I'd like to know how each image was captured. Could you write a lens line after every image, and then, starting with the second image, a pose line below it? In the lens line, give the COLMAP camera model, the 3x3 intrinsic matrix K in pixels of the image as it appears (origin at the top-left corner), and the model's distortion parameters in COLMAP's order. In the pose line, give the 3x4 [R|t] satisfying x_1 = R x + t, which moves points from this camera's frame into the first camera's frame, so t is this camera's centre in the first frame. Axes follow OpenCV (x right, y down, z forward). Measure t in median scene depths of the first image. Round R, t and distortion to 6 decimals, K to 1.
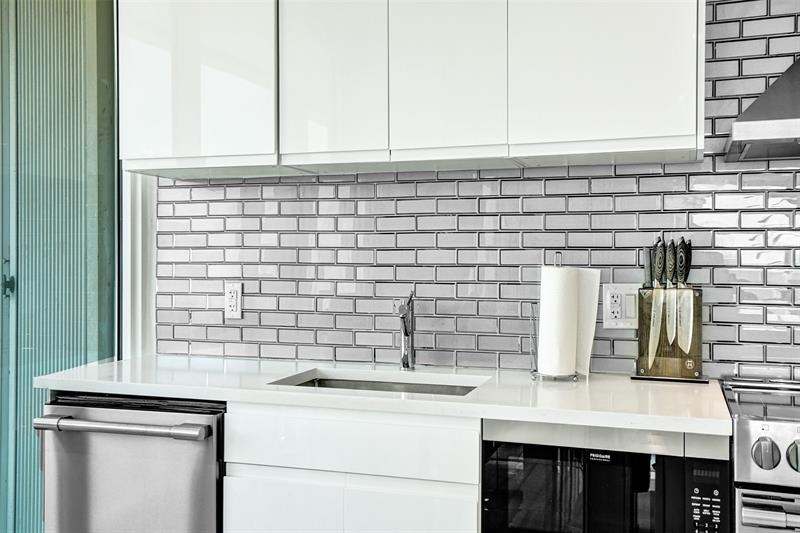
lens RADIAL K [[853.0, 0, 400.0], [0, 853.0, 266.5], [0, 0, 1]] dist [0.071169, -0.004787]
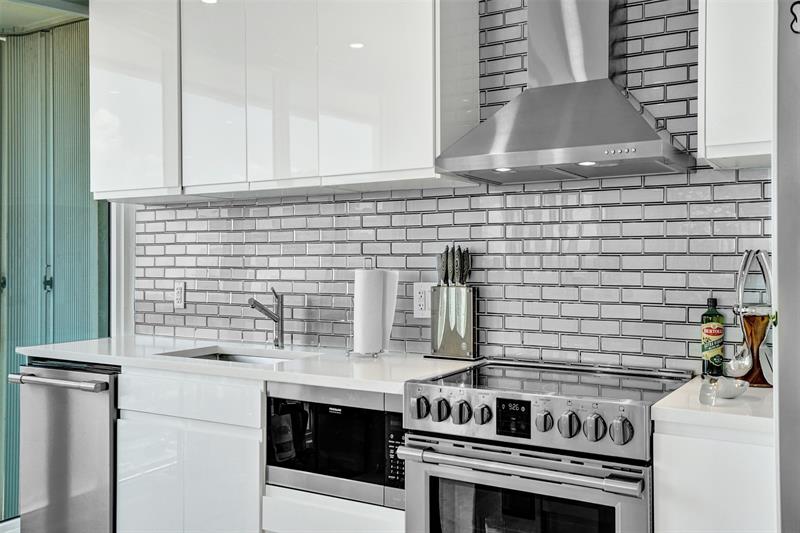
lens RADIAL K [[796.9, 0, 400.0], [0, 796.9, 266.5], [0, 0, 1]] dist [0.092871, 0.004129]
pose [[0.971287, -0.001310, -0.237907, 0.497049], [-0.000243, 0.999979, -0.006498, 0.003826], [0.237911, 0.006369, 0.971266, -0.153106]]
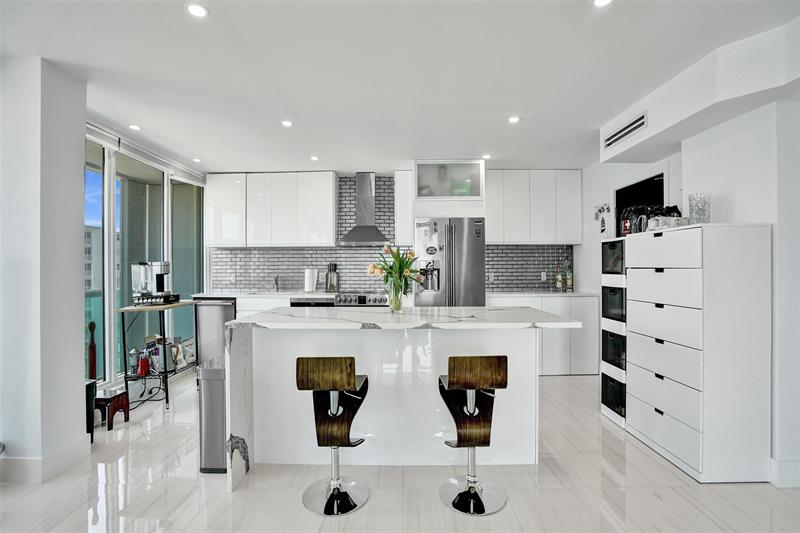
lens RADIAL K [[378.7, 0, 400.0], [0, 378.7, 266.5], [0, 0, 1]] dist [-0.059917, 0.026319]
pose [[0.952954, -0.004334, 0.303085, 0.029715], [0.010089, 0.999797, -0.017425, 0.027270], [-0.302948, 0.019663, 0.952804, -1.121927]]
